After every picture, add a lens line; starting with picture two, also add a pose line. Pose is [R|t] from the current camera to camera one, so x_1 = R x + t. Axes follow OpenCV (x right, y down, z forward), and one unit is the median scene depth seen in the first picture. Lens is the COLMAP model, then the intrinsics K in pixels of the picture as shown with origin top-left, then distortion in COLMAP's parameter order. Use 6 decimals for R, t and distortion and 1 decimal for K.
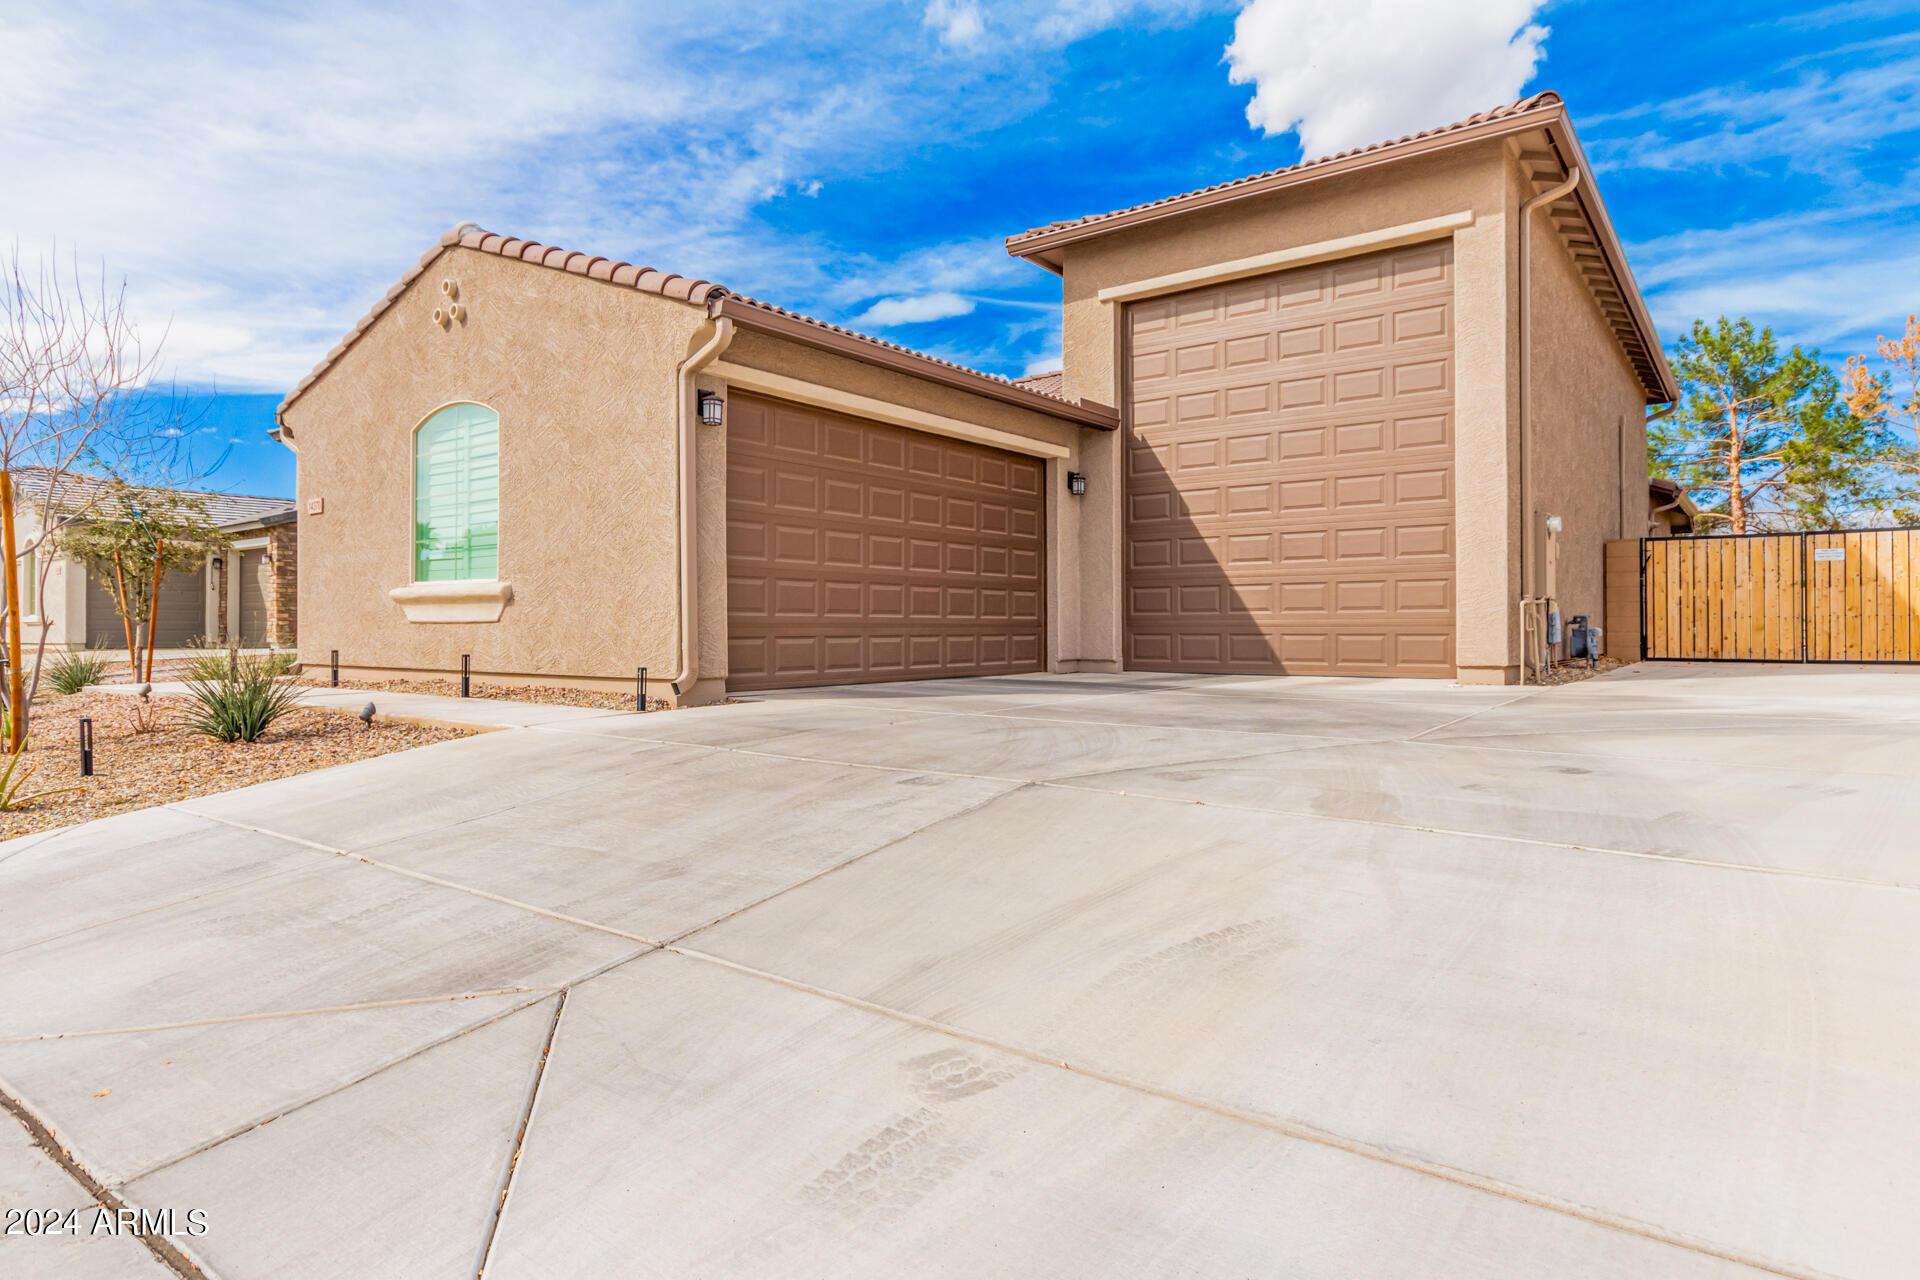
lens RADIAL K [[1104.0, 0, 967.2], [0, 1104.0, 620.2], [0, 0, 1]] dist [-0.001145, 0.003748]
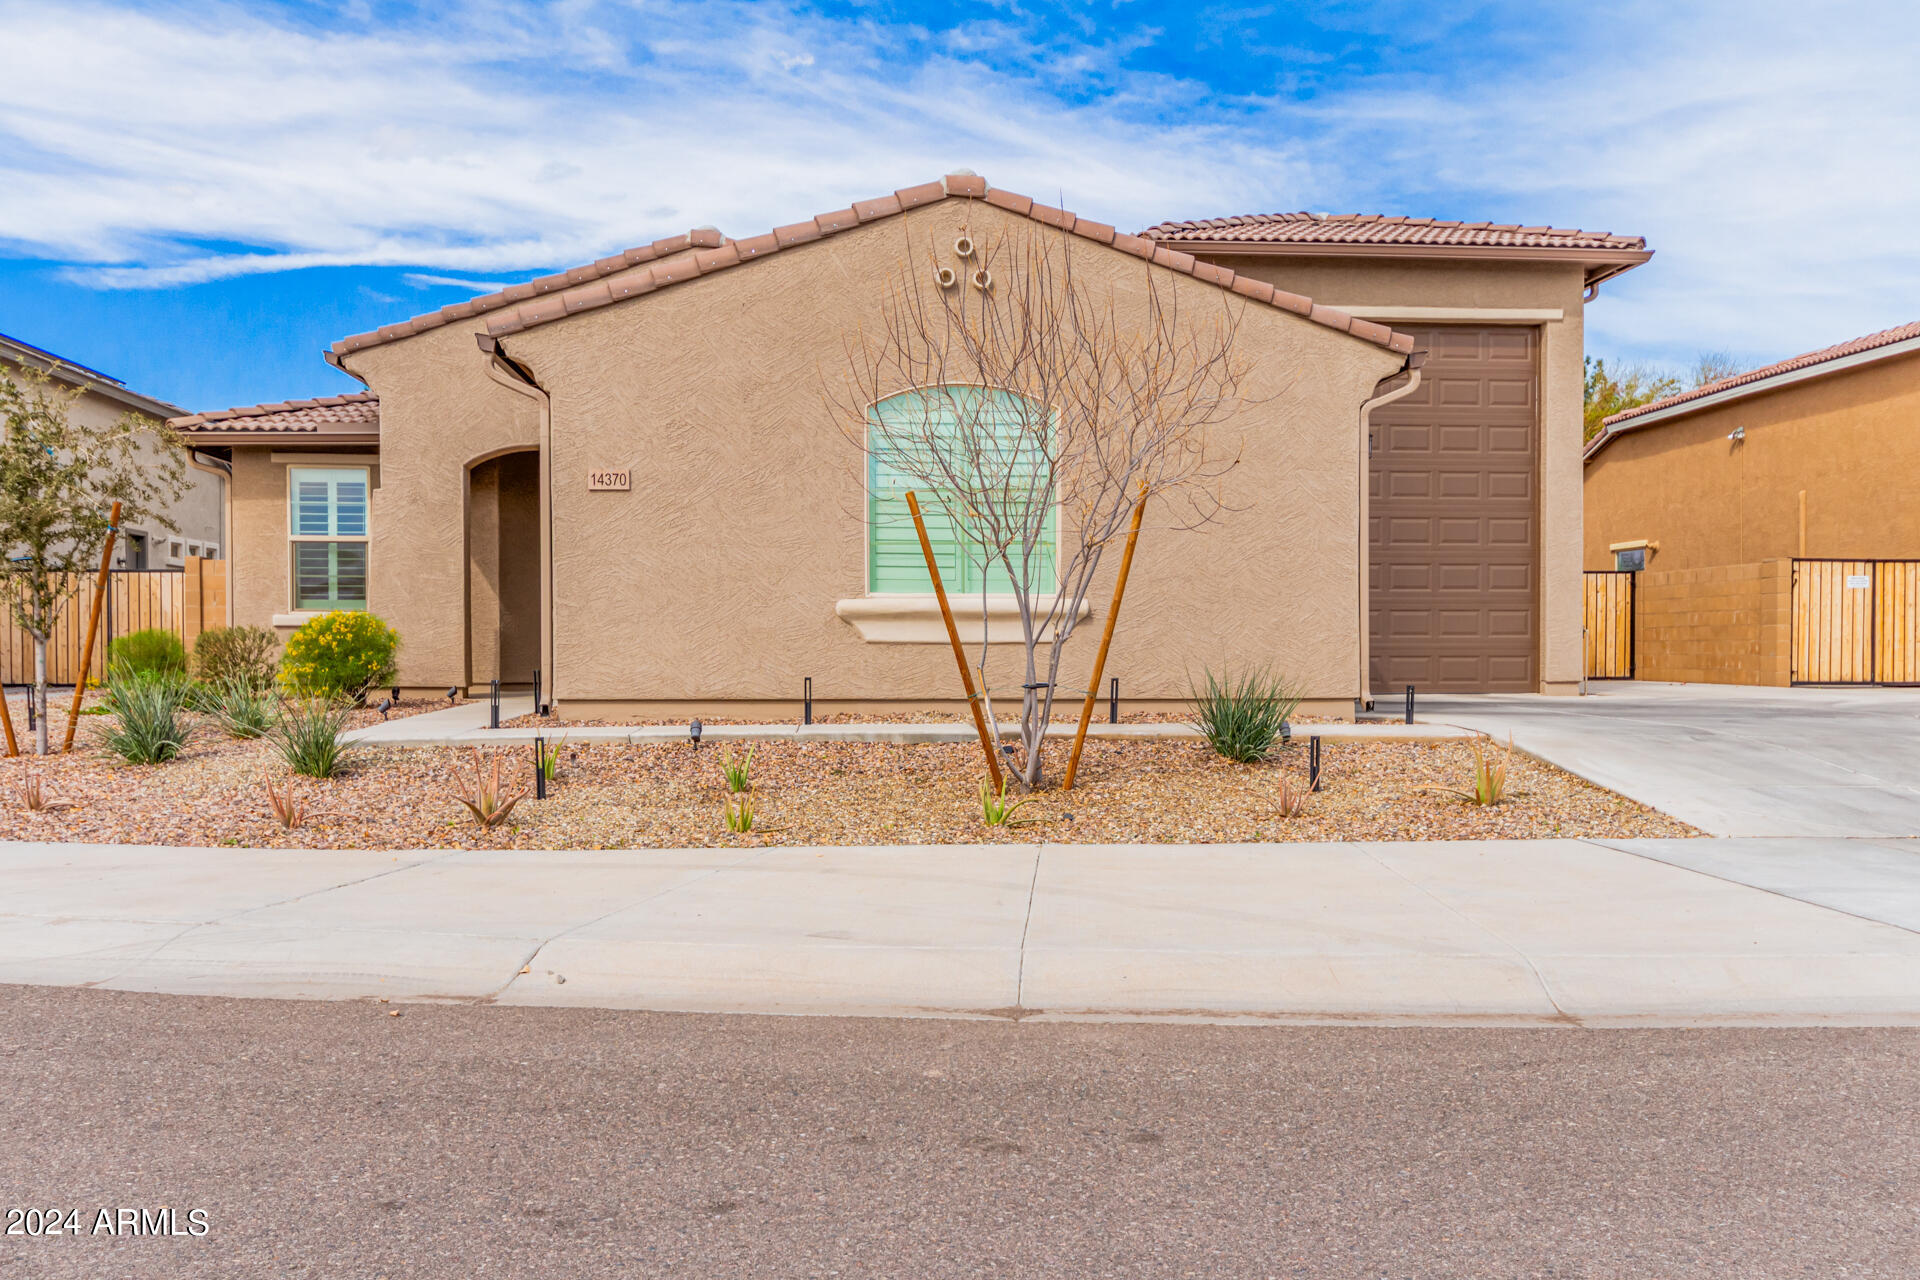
lens RADIAL K [[1709.8, 0, 963.3], [0, 1709.8, 690.6], [0, 0, 1]] dist [-0.000116, -0.009934]
pose [[0.746900, -0.014647, 0.664775, -1.074142], [-0.005461, 0.999589, 0.028159, 0.001149], [-0.664914, -0.024662, 0.746513, 0.013518]]
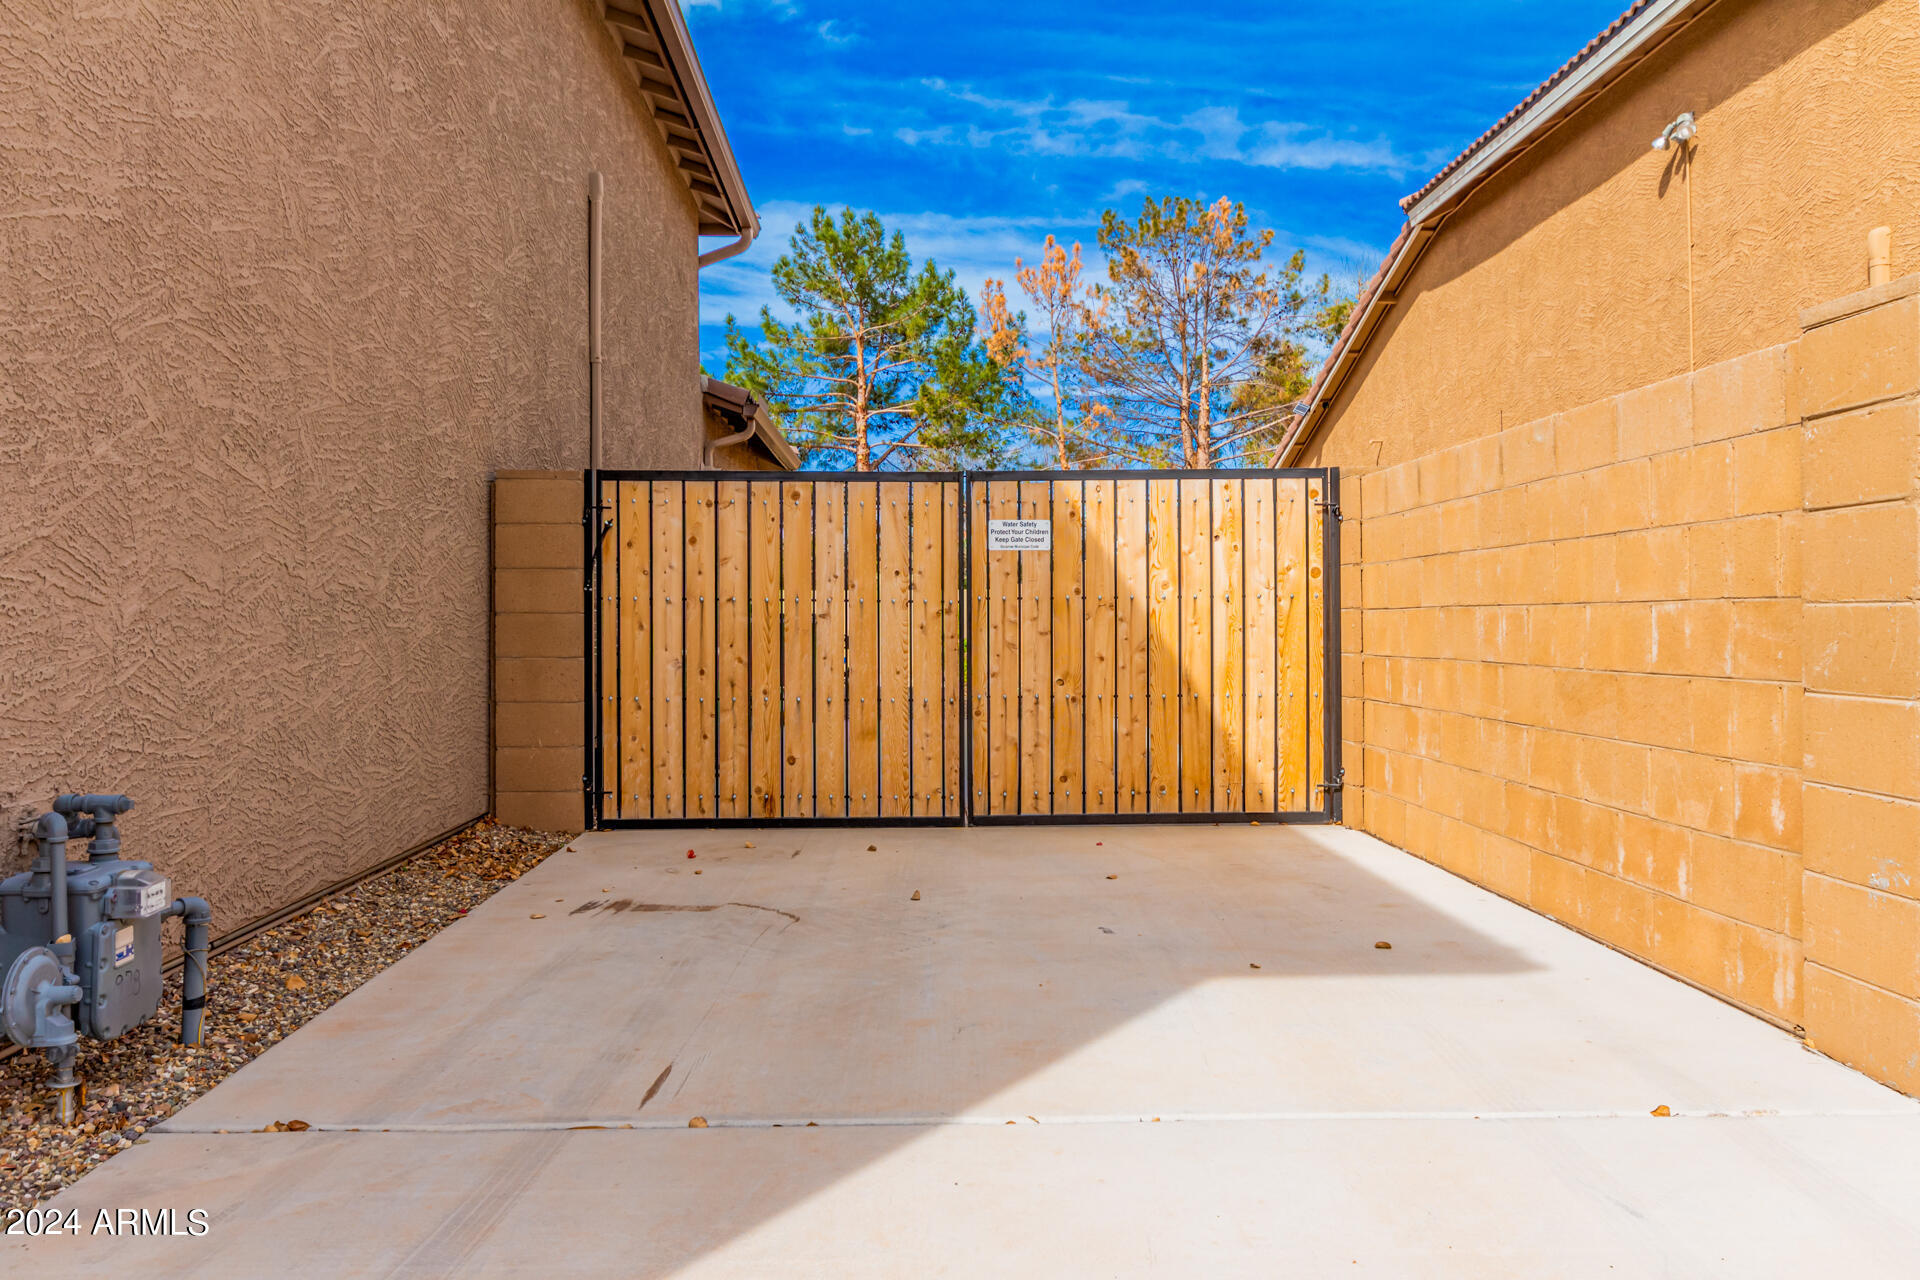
lens RADIAL K [[1409.9, 0, 968.7], [0, 1409.9, 612.3], [0, 0, 1]] dist [0.005121, -0.000416]
pose [[0.780896, 0.001545, 0.624659, 0.528237], [-0.001176, 0.999999, -0.001003, -0.036830], [-0.624660, 0.000049, 0.780897, 0.719146]]
